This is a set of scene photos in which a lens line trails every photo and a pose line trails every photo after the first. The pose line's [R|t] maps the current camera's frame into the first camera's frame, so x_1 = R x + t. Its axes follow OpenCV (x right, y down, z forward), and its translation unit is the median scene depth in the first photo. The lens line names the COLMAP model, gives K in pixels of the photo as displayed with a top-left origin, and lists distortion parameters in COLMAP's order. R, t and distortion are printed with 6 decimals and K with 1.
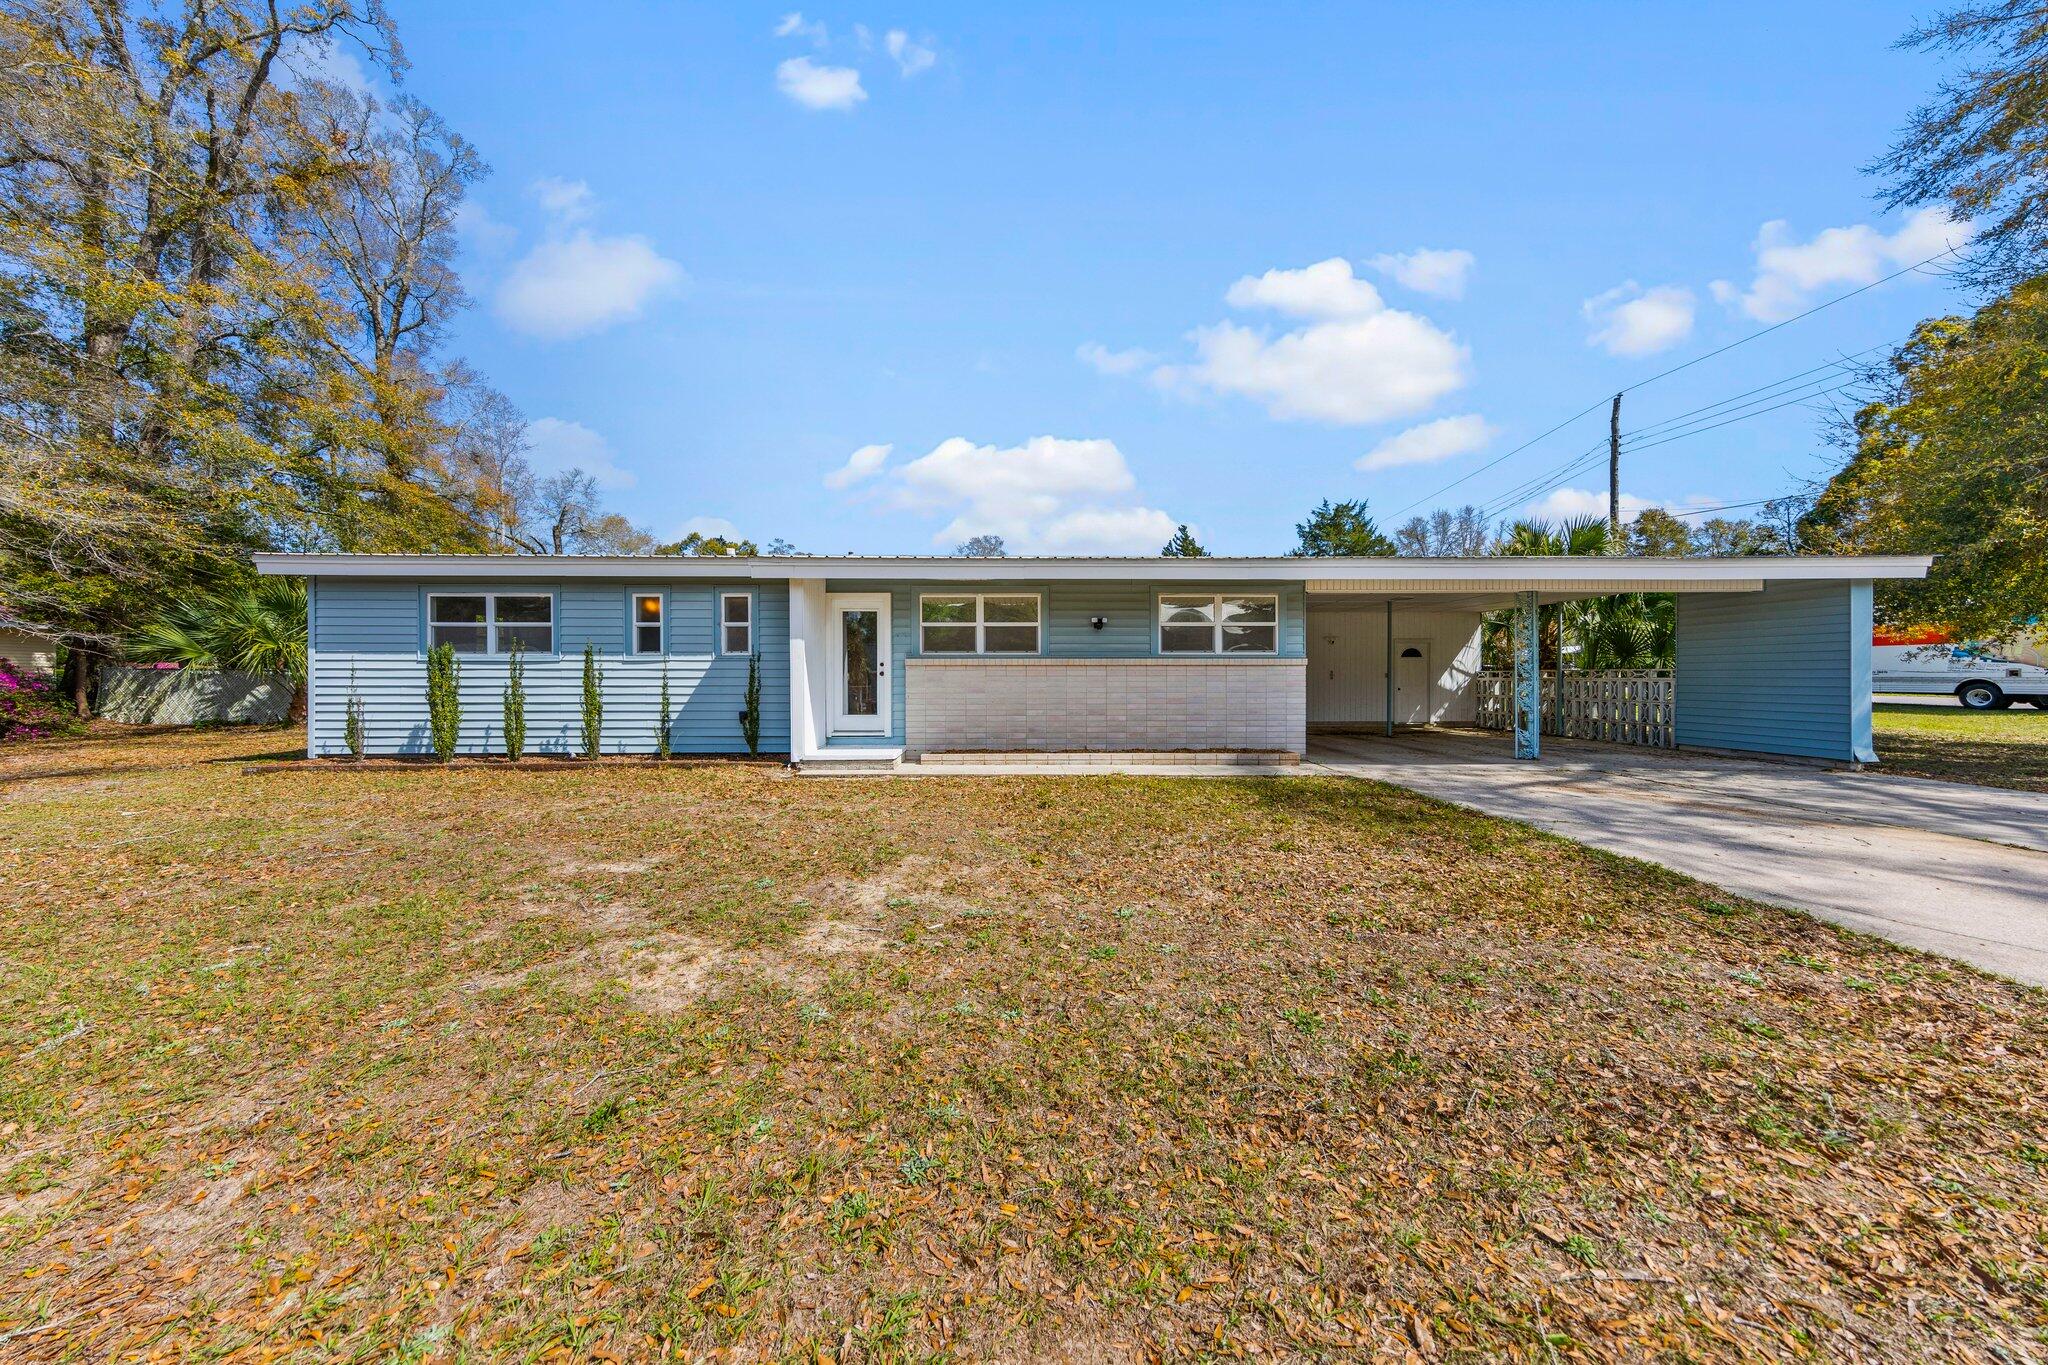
lens RADIAL K [[671.8, 0, 1019.6], [0, 671.8, 676.7], [0, 0, 1]] dist [-0.000001, 0.000002]
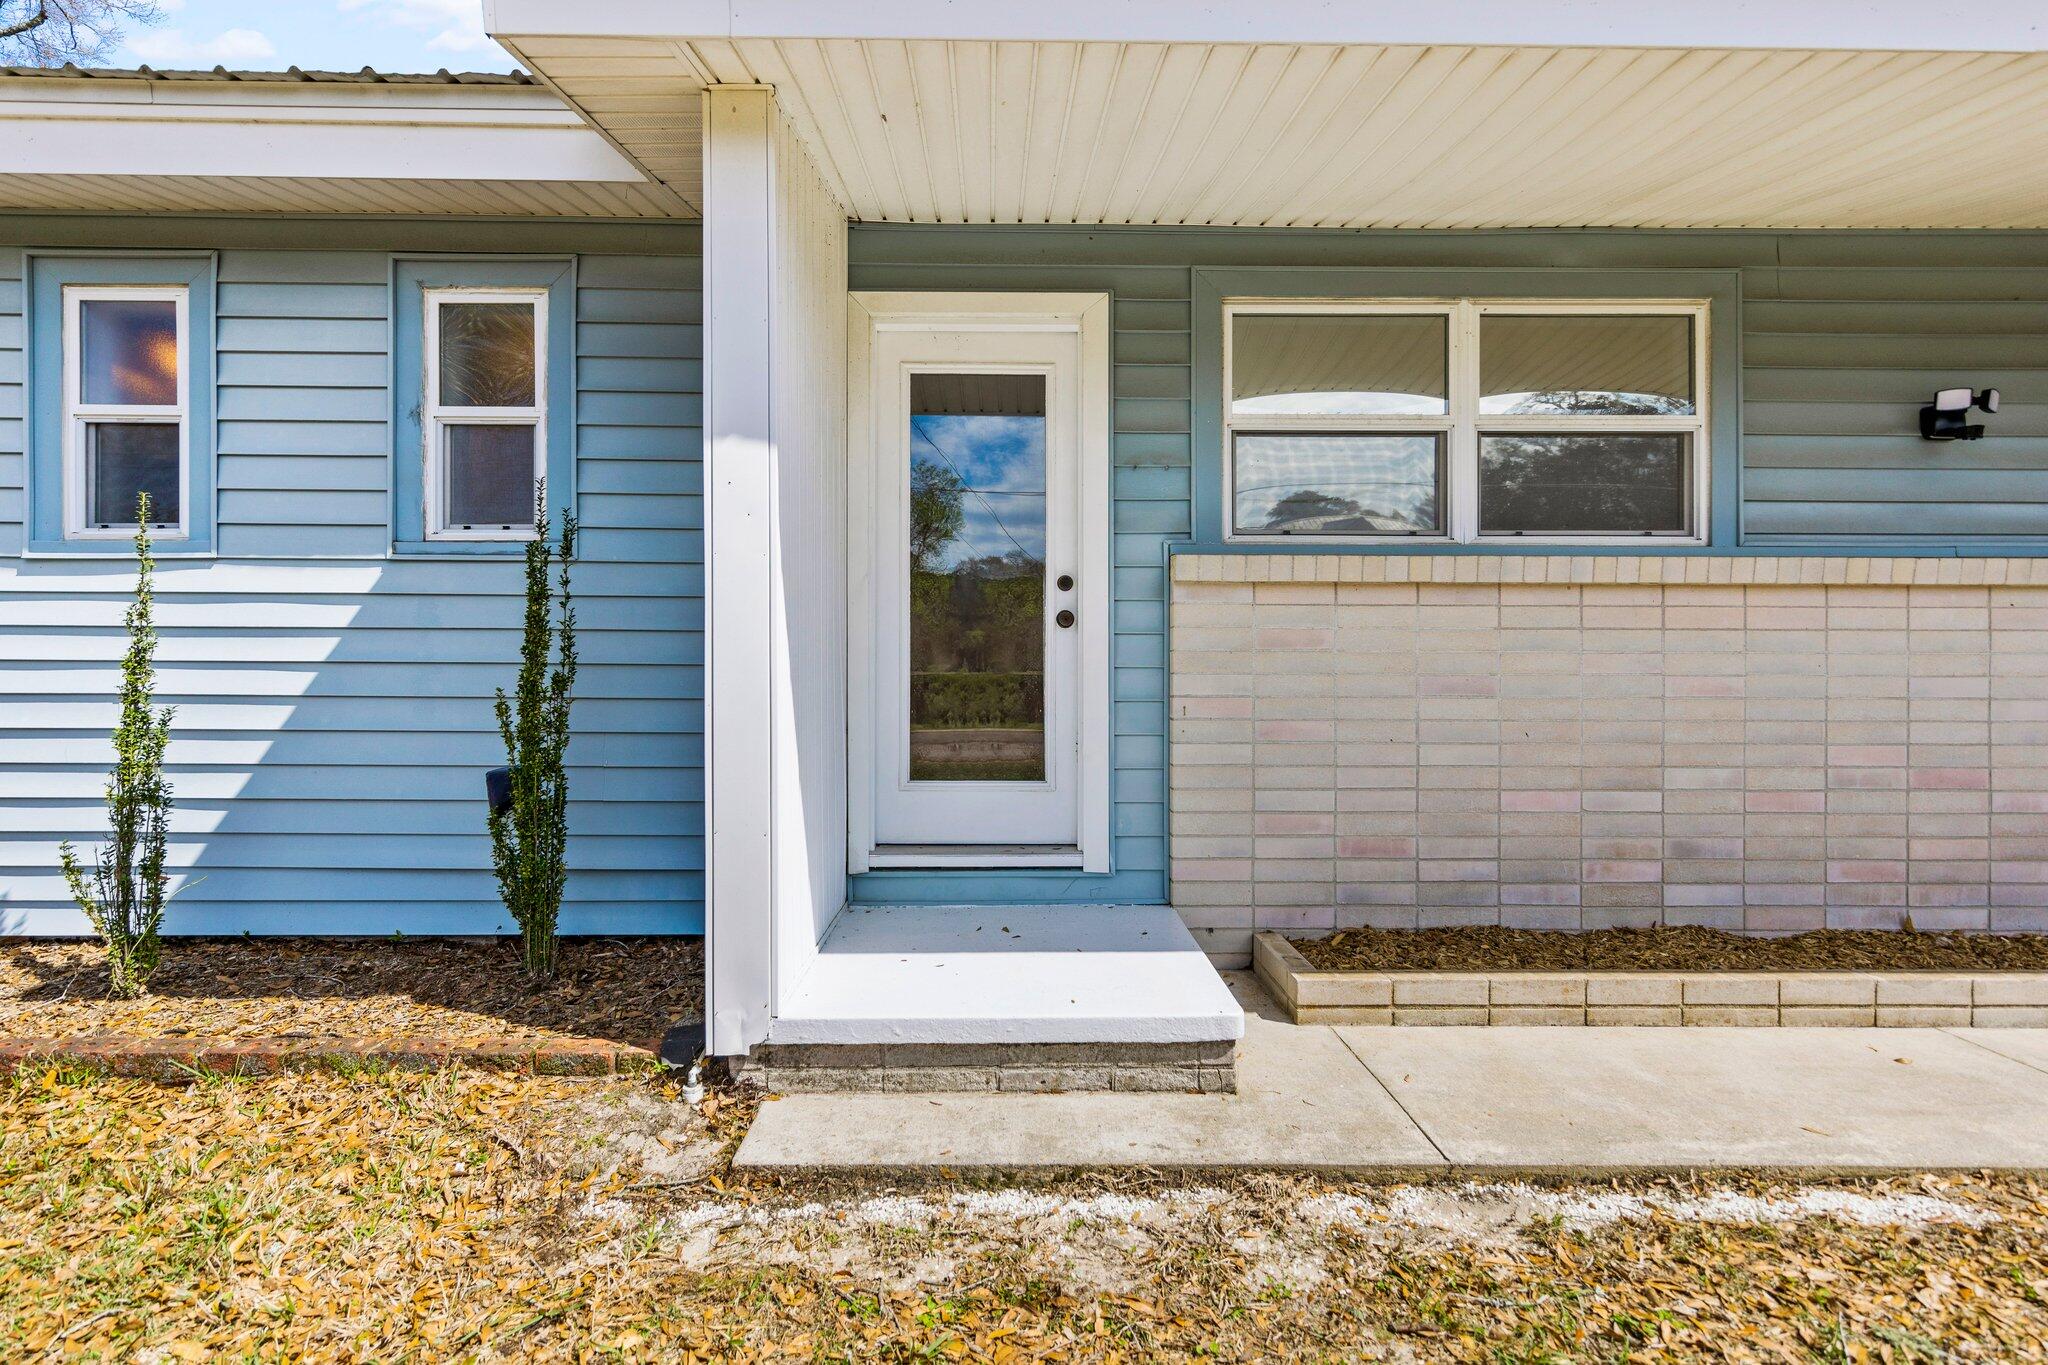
lens RADIAL K [[934.2, 0, 1016.2], [0, 934.2, 670.3], [0, 0, 1]] dist [0.002601, 0.000104]
pose [[0.999976, 0.004088, -0.005653, -0.224348], [-0.004095, 0.999991, -0.001109, 0.015661], [0.005648, 0.001133, 0.999983, 0.655925]]
